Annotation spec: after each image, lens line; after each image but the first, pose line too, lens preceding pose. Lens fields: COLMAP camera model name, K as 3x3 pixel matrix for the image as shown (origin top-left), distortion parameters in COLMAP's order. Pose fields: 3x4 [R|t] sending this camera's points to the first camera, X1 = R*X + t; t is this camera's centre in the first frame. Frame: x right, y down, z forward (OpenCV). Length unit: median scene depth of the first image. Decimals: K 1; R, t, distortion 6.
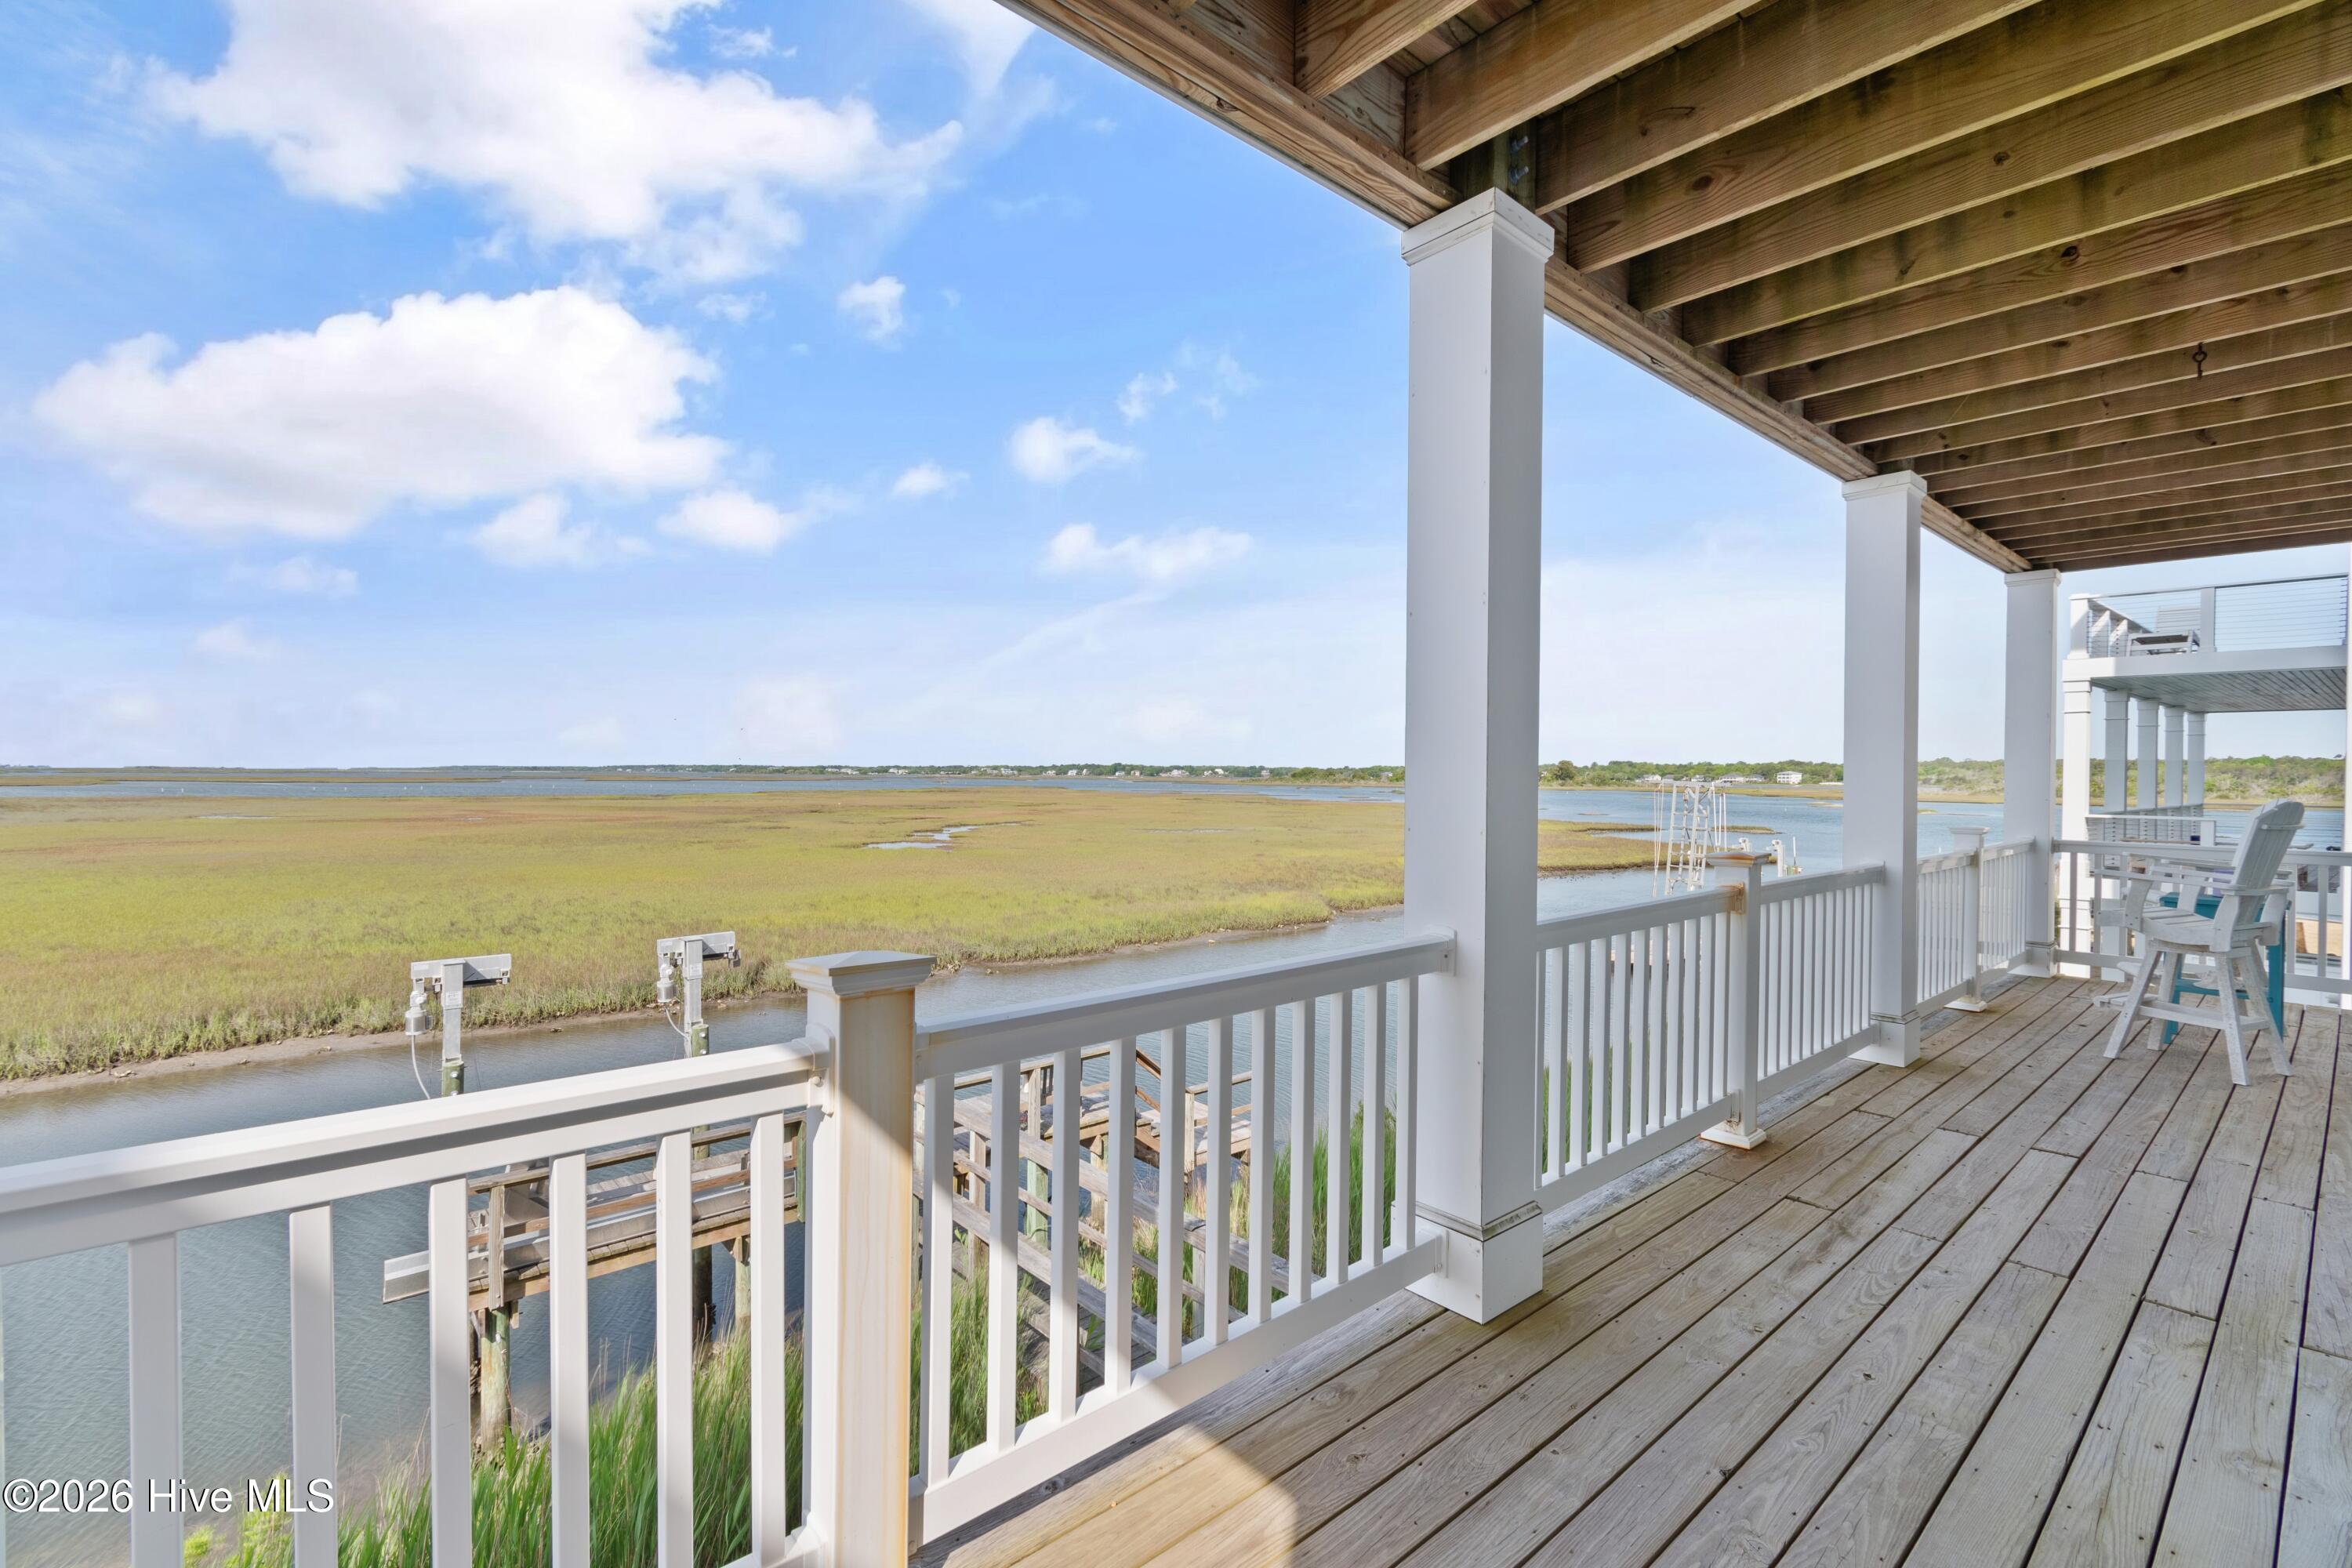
lens RADIAL K [[1035.4, 0, 1174.2], [0, 1035.4, 786.2], [0, 0, 1]] dist [0.000749, -0.001837]
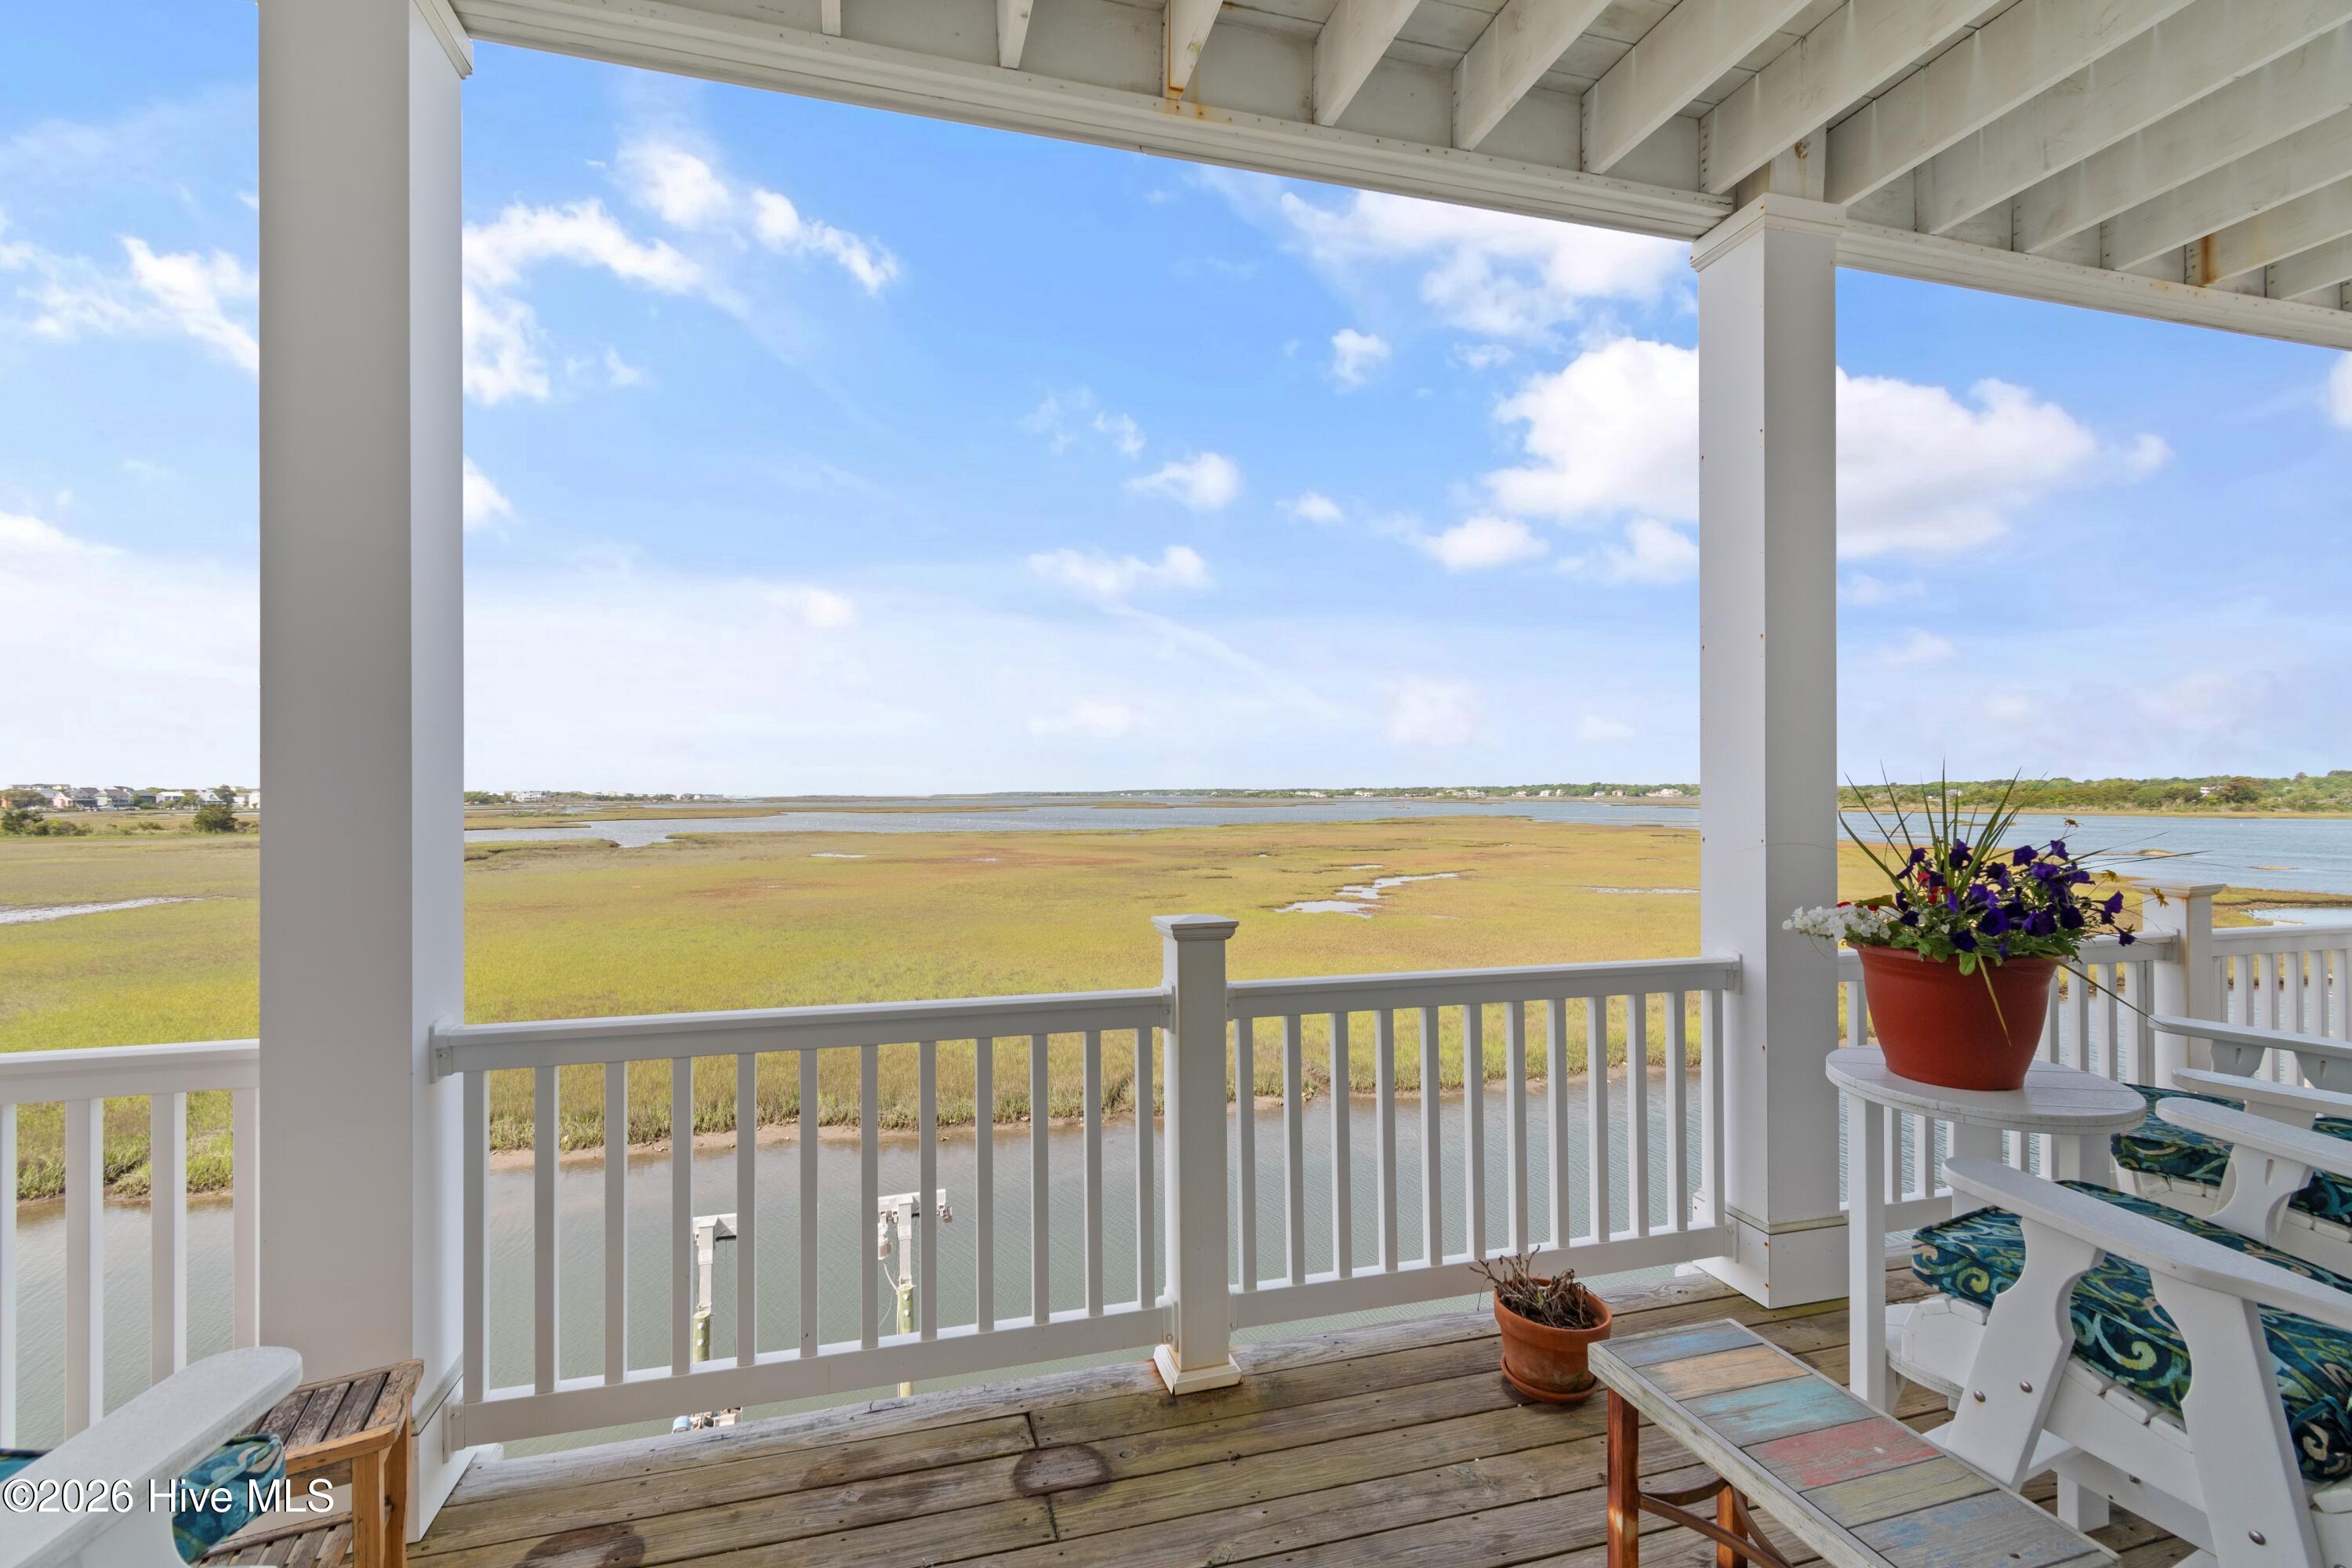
lens RADIAL K [[1035.4, 0, 1167.8], [0, 1035.4, 789.9], [0, 0, 1]] dist [0.000749, -0.001837]
pose [[0.901264, -0.012793, -0.433082, 0.069121], [0.005378, 0.999817, -0.018342, -0.069014], [0.433238, 0.014201, 0.901168, 0.033662]]
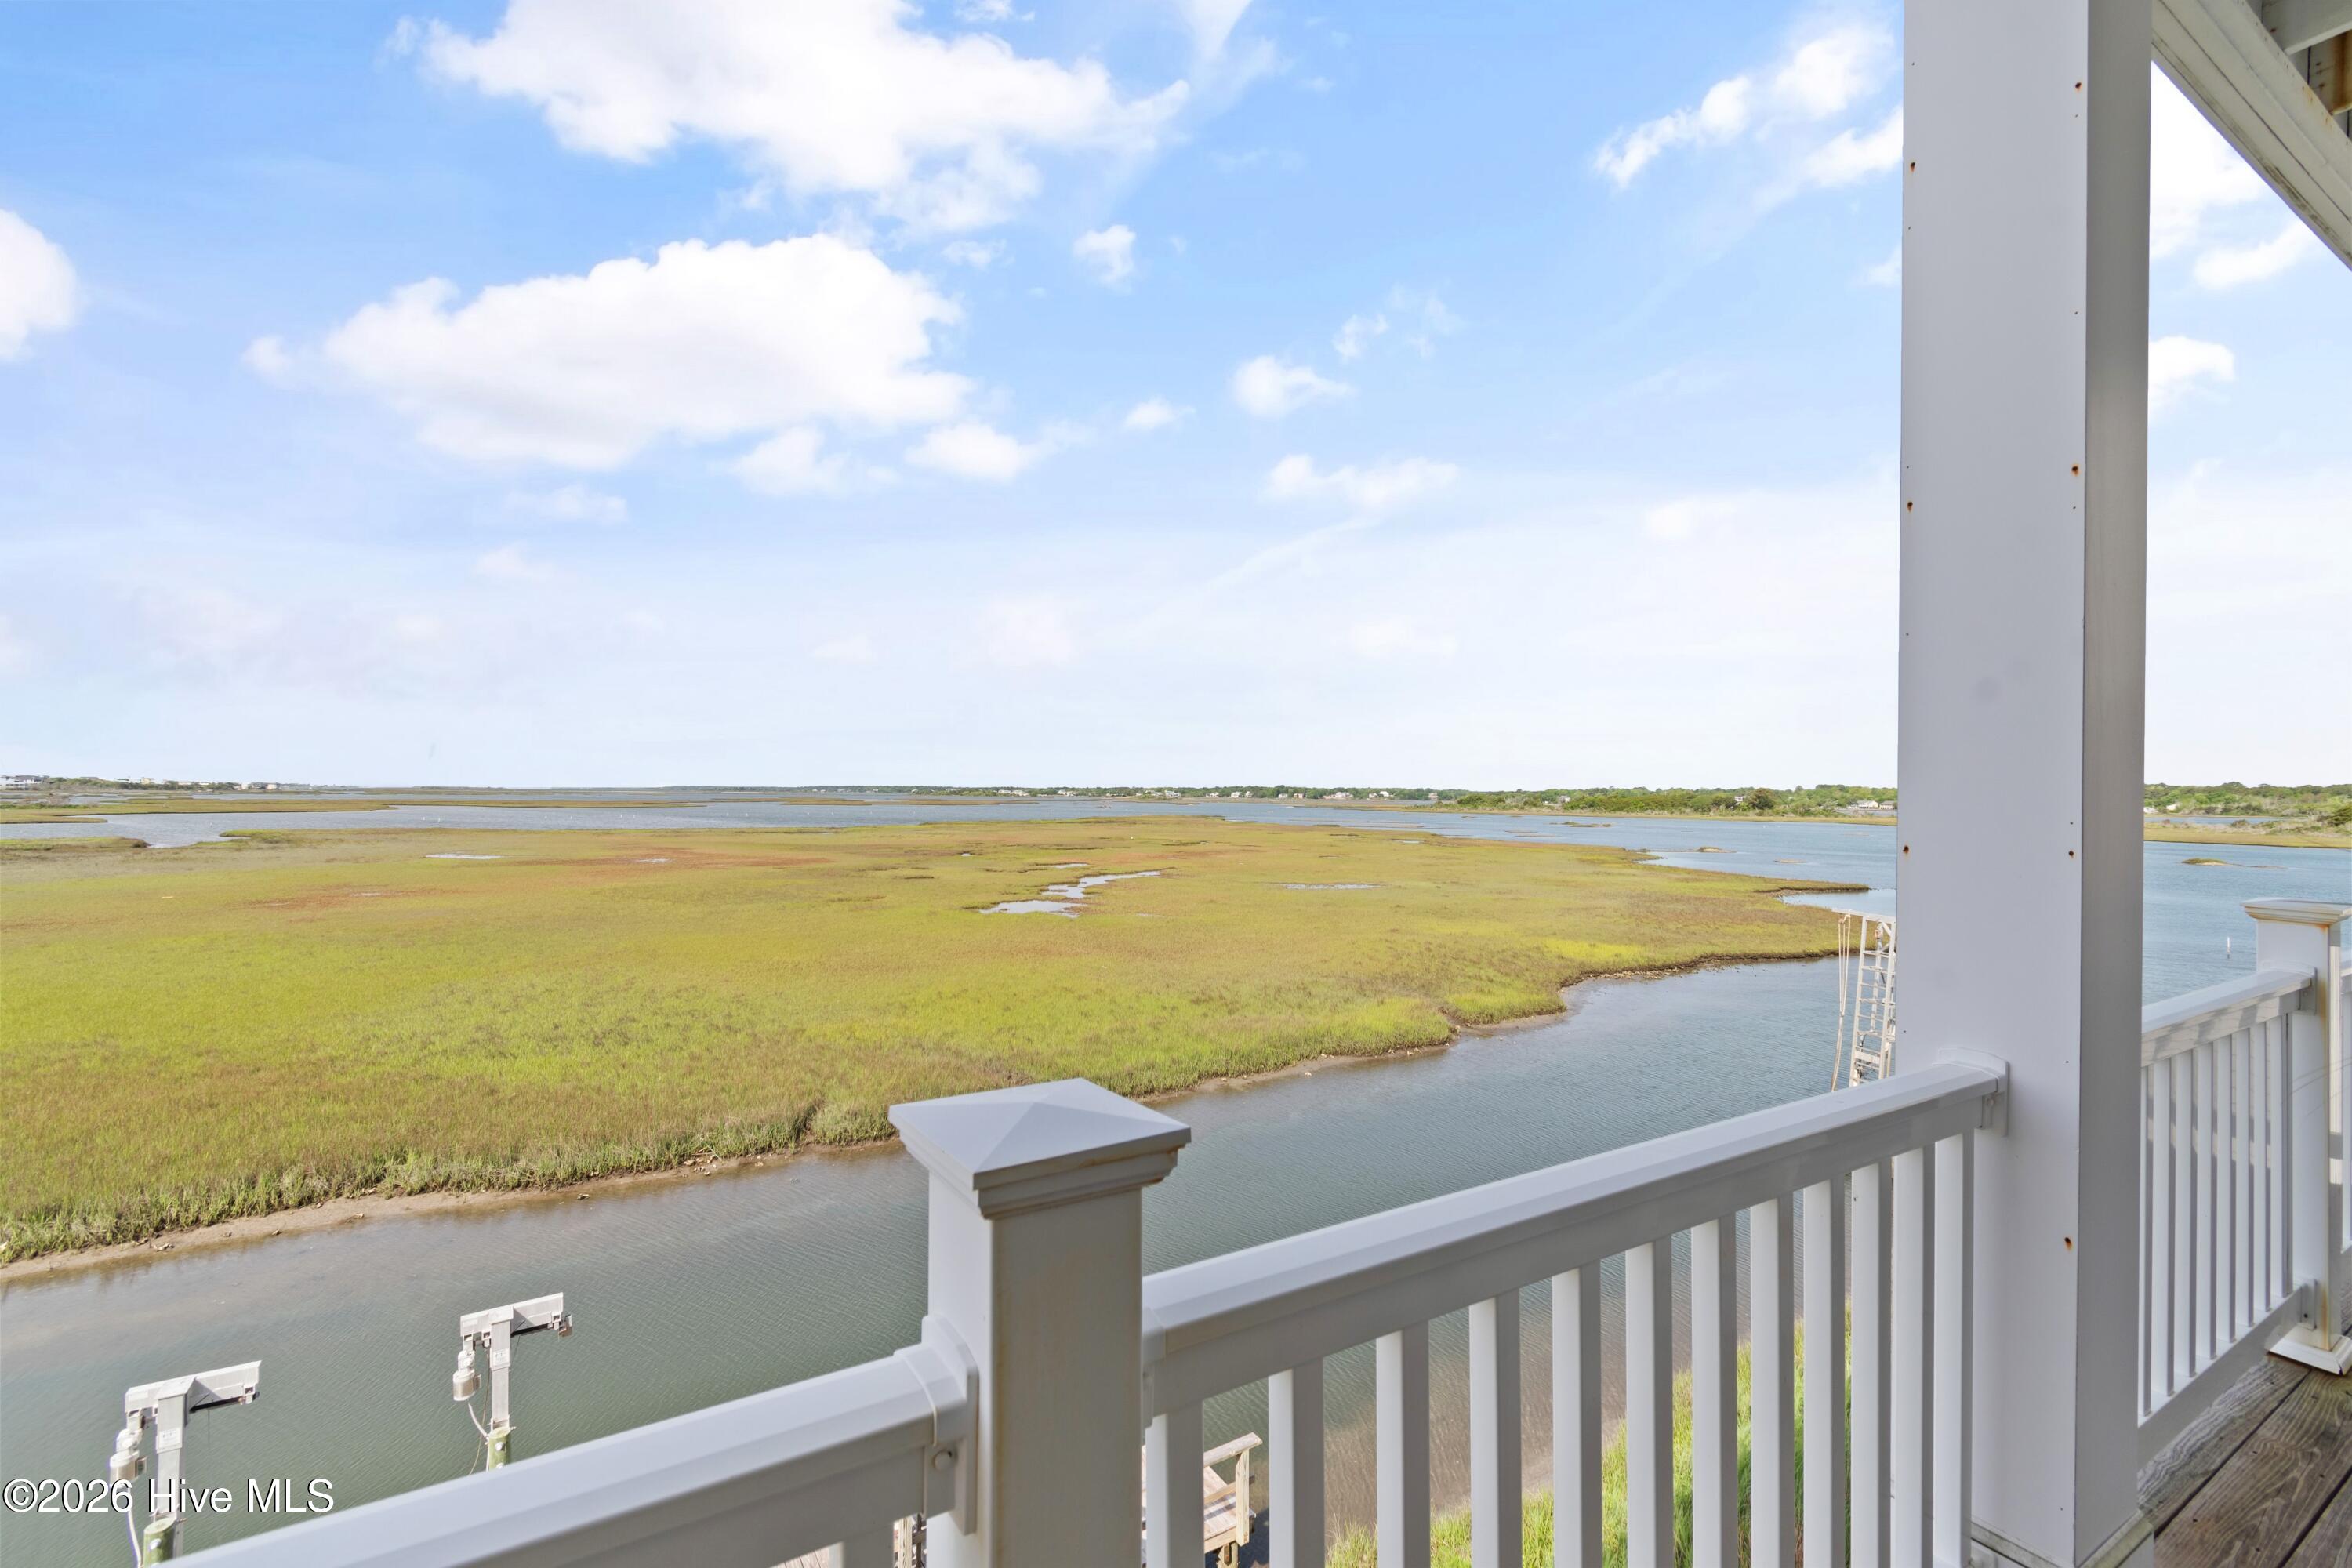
lens RADIAL K [[1035.4, 0, 1173.0], [0, 1035.4, 790.7], [0, 0, 1]] dist [0.000749, -0.001837]
pose [[0.987437, 0.001487, -0.158007, 0.050879], [-0.004060, 0.999864, -0.015964, -0.068302], [0.157962, 0.016405, 0.987309, 0.068595]]
